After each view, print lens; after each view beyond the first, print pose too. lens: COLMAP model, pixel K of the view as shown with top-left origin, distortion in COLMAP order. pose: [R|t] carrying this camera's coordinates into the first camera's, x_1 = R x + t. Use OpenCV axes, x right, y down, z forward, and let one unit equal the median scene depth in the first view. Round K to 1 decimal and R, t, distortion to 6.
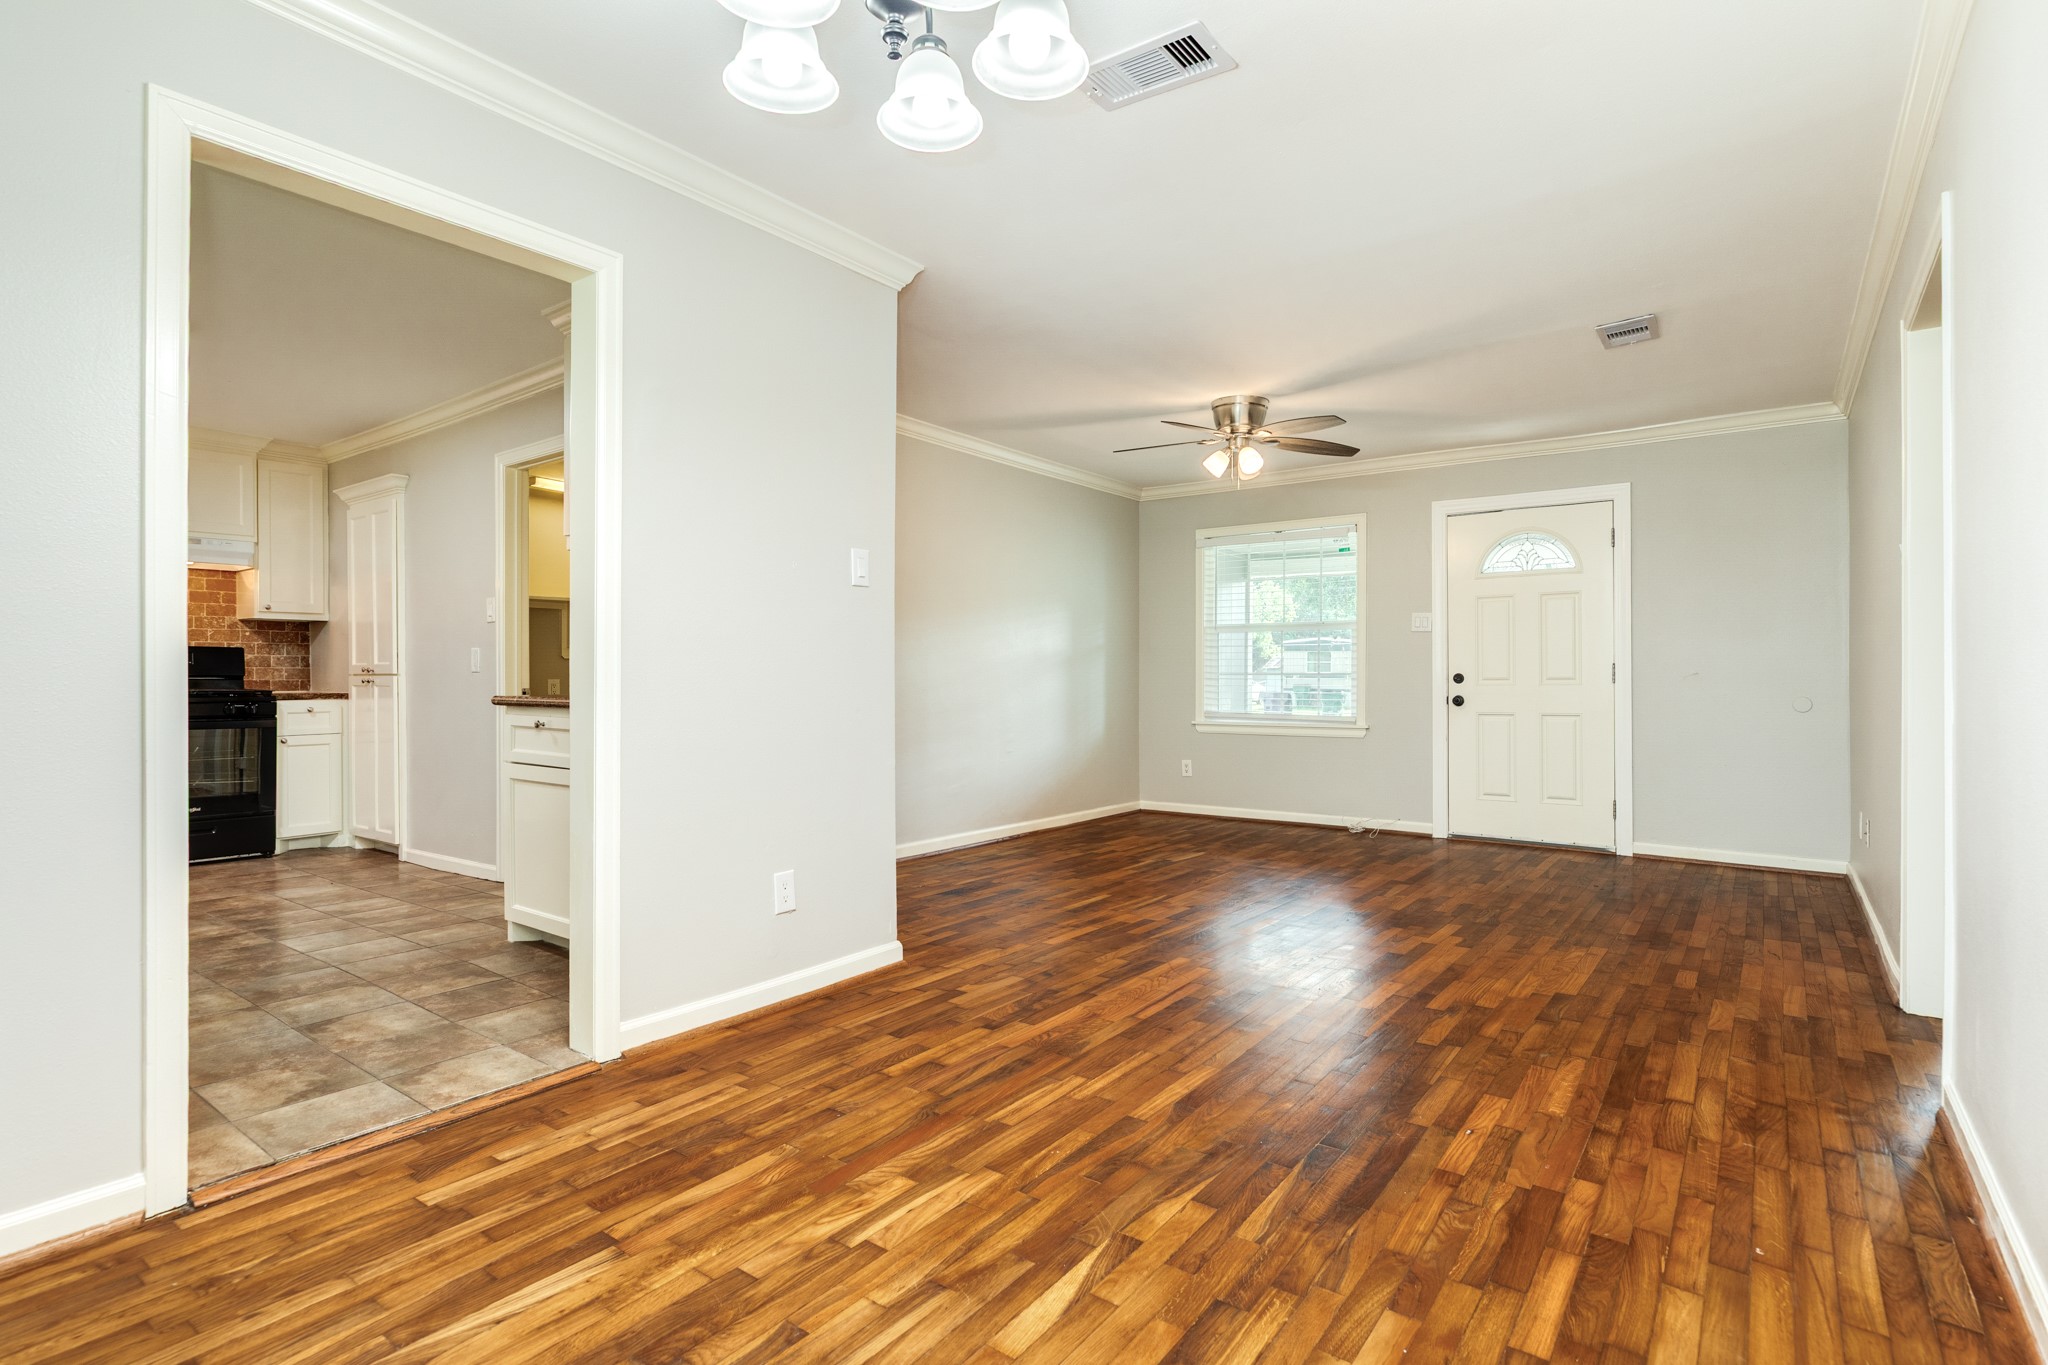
lens RADIAL K [[1000.7, 0, 1010.0], [0, 1000.7, 687.1], [0, 0, 1]] dist [0.007435, 0.001358]
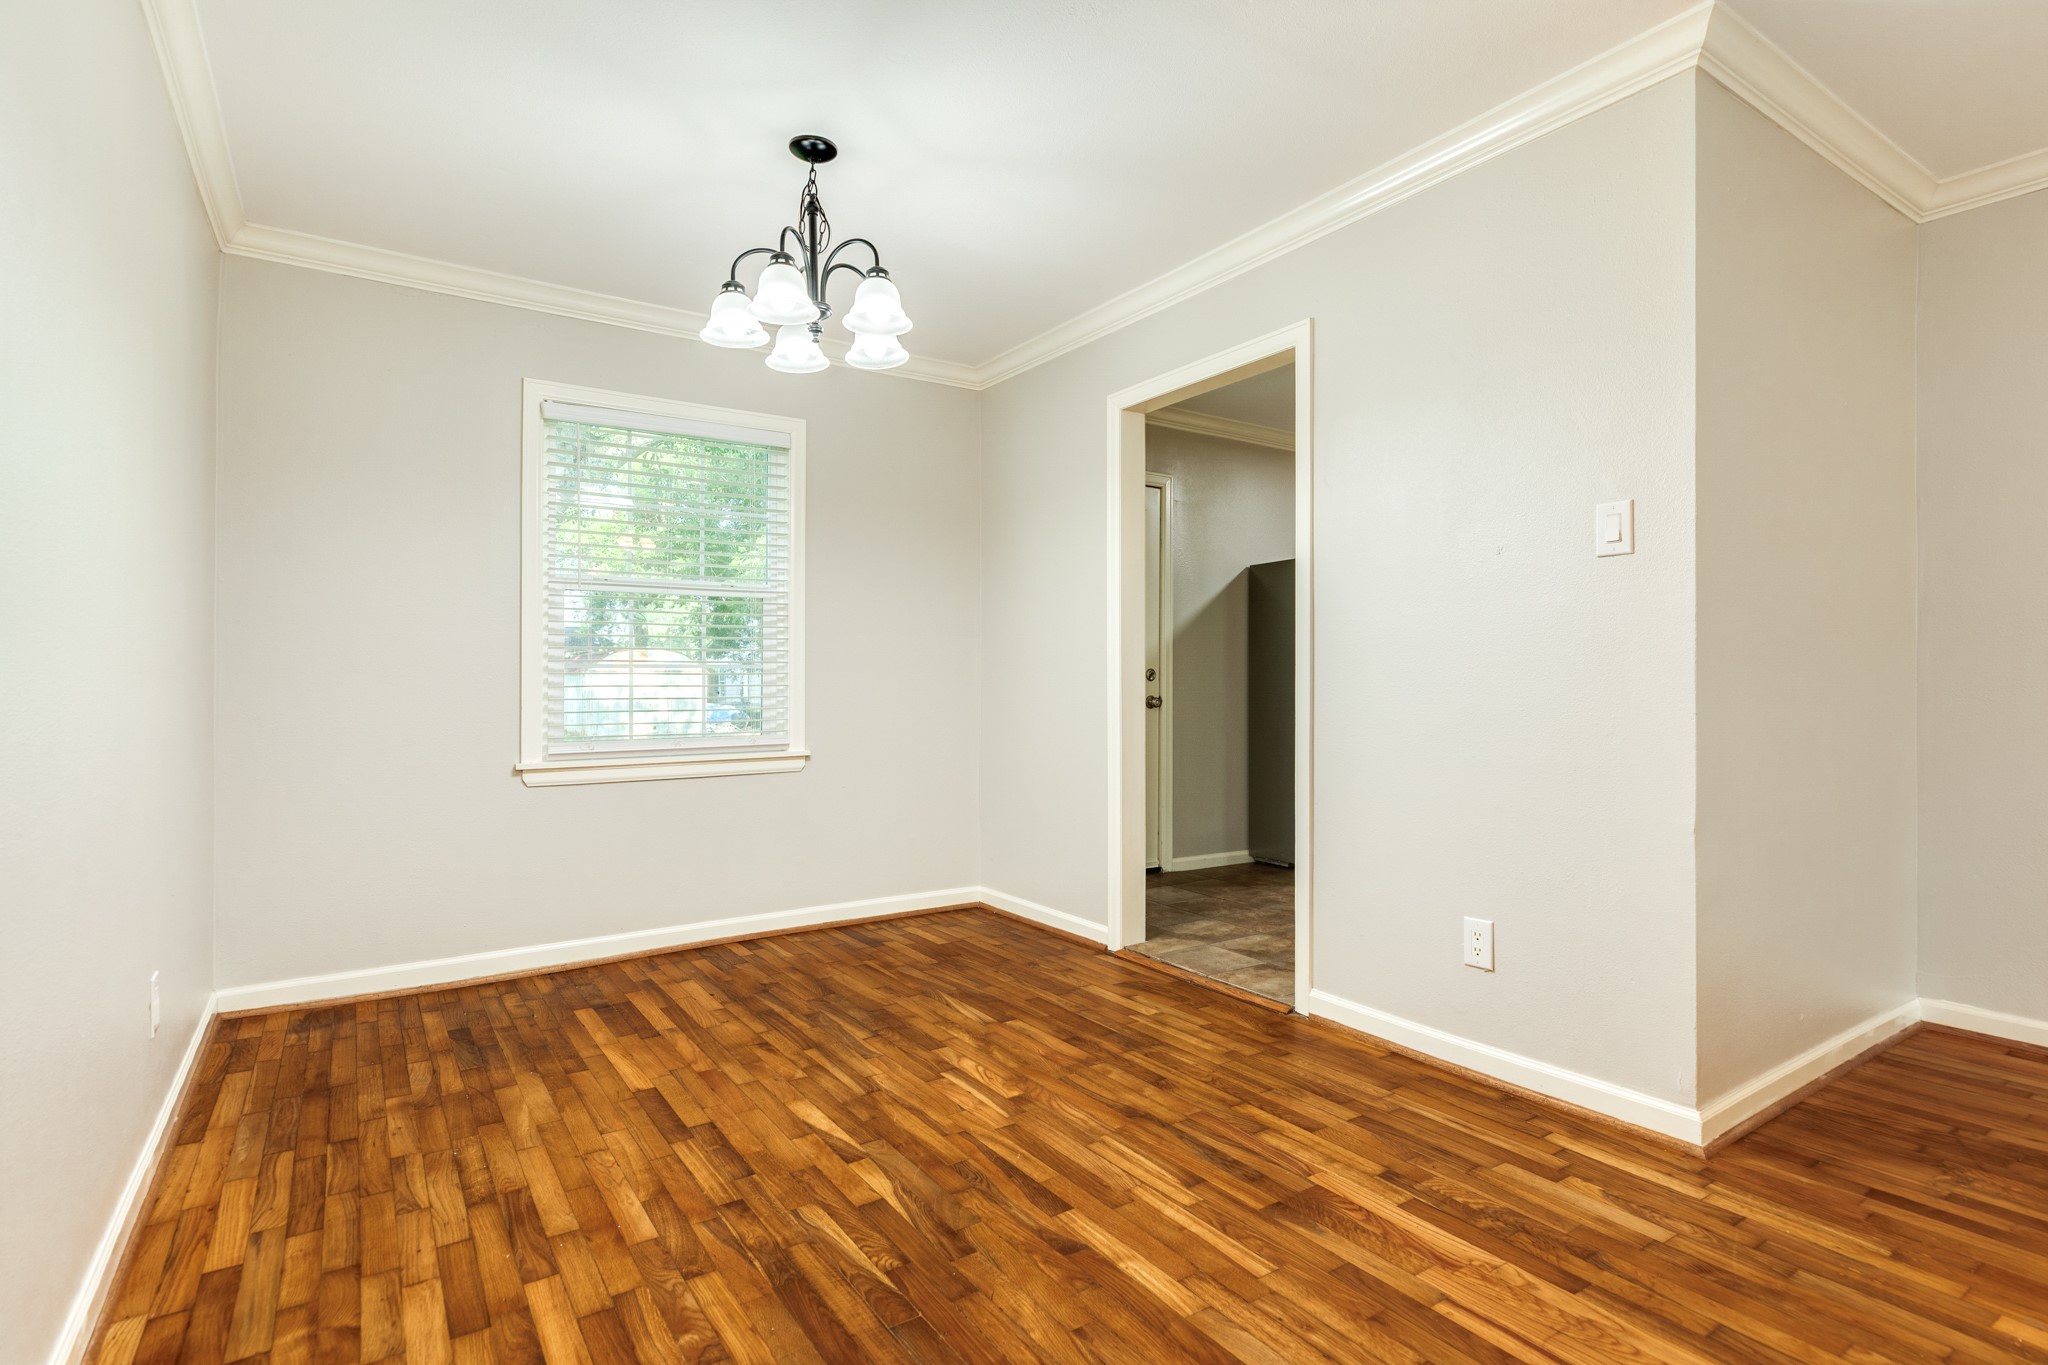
lens RADIAL K [[1000.7, 0, 1031.2], [0, 1000.7, 686.2], [0, 0, 1]] dist [0.007435, 0.001358]
pose [[-0.316770, 0.002849, -0.948498, 0.606998], [-0.003809, 0.999984, 0.004276, -0.010271], [0.948495, 0.004968, -0.316754, 0.805289]]
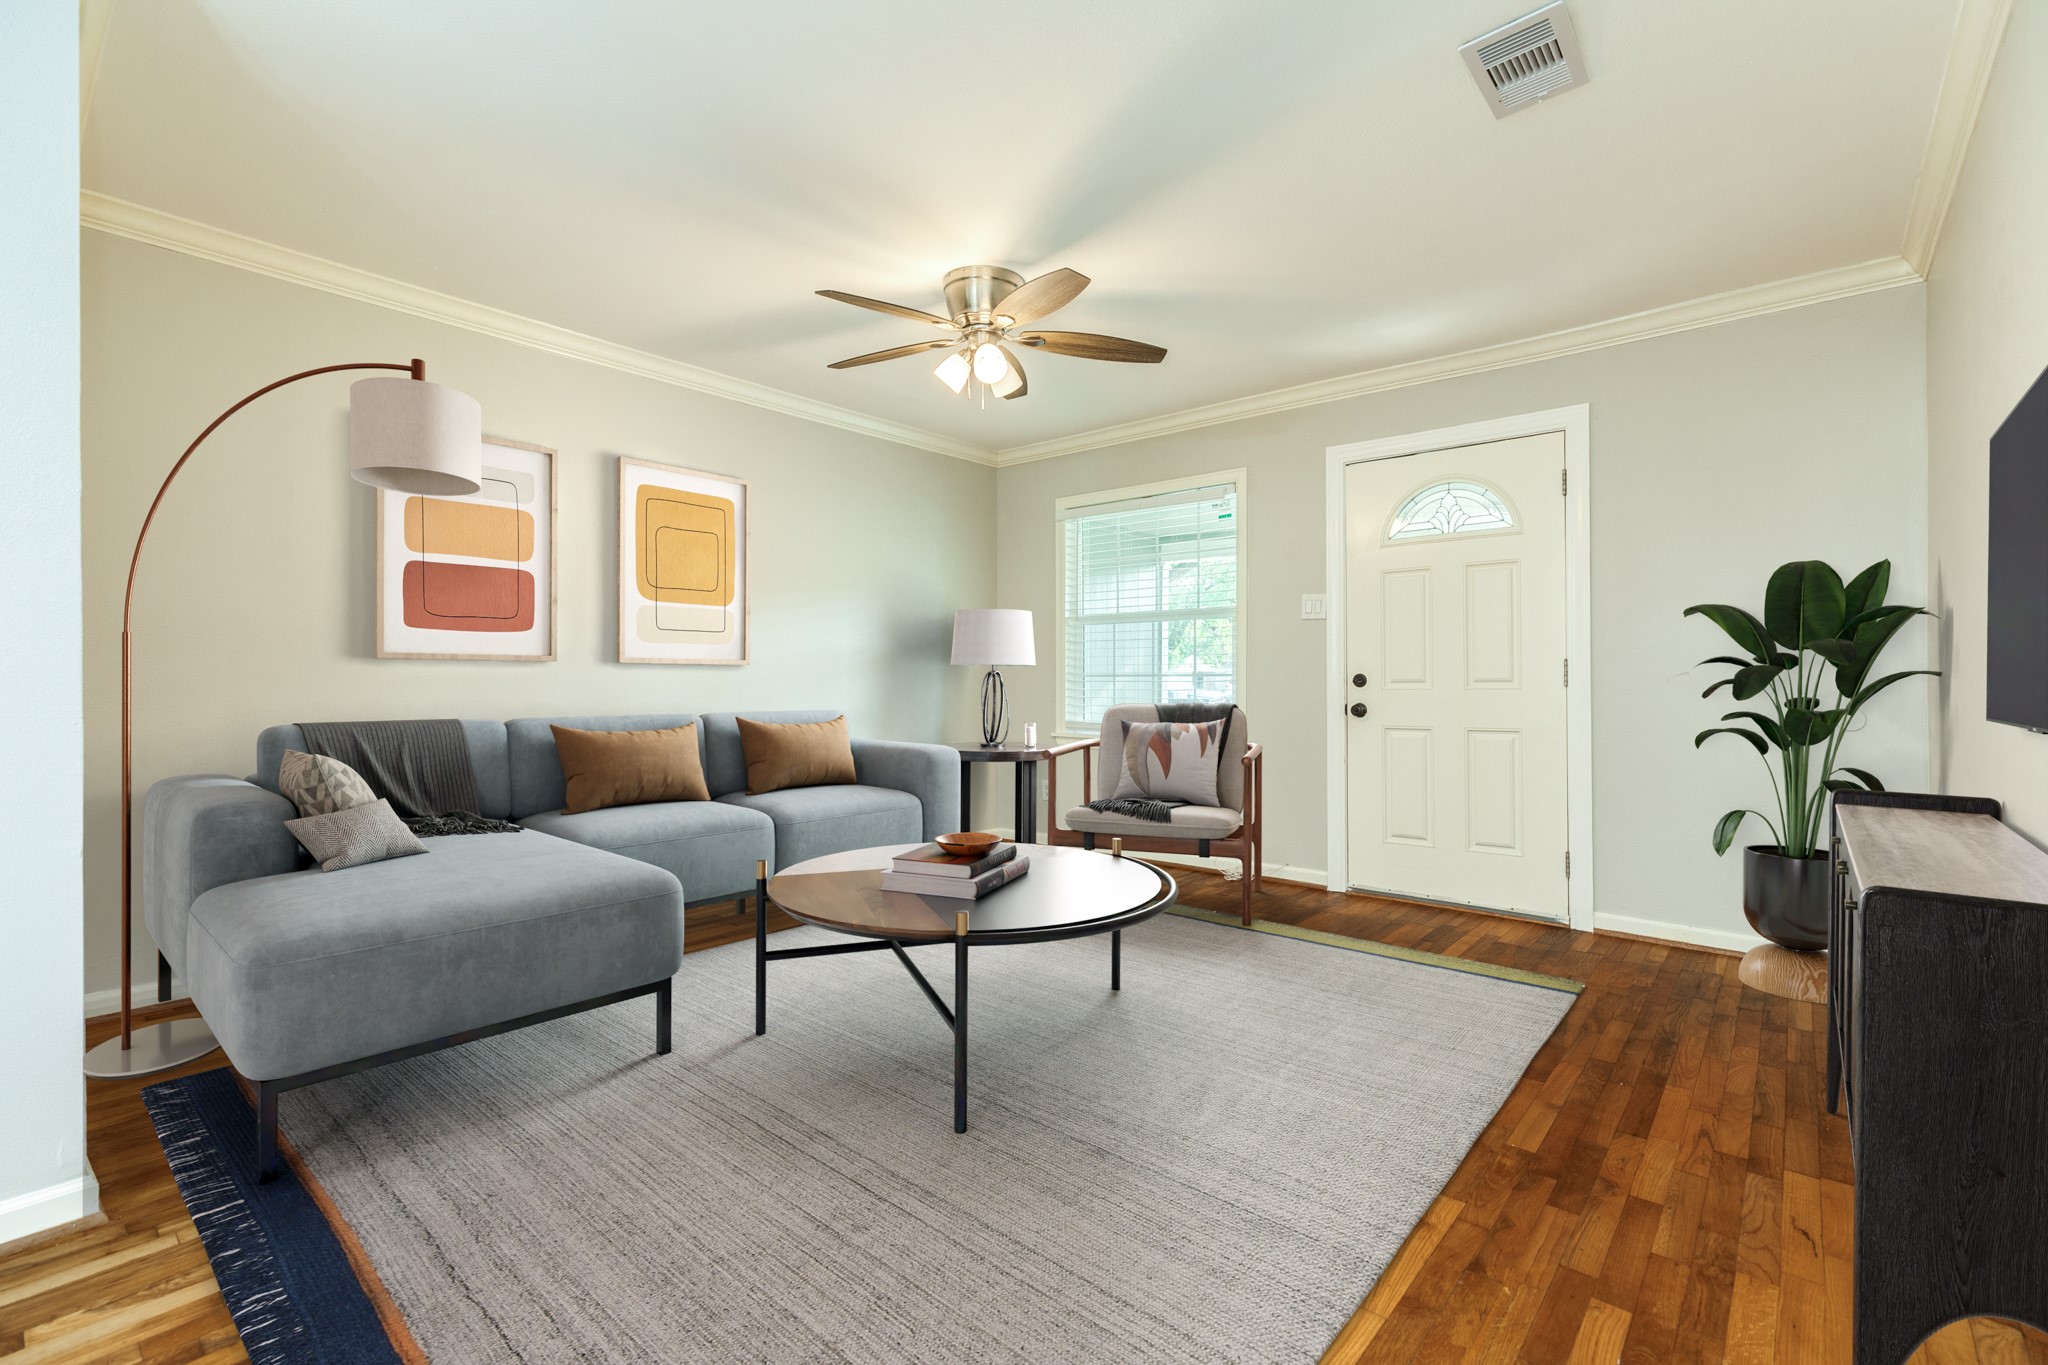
lens RADIAL K [[910.7, 0, 1009.2], [0, 910.7, 686.9], [0, 0, 1]] dist [0.013760, -0.001241]
pose [[0.997824, -0.002011, -0.065905, 0.413399], [0.001966, 0.999998, -0.000746, -0.006788], [0.065907, 0.000615, 0.997826, 0.538978]]
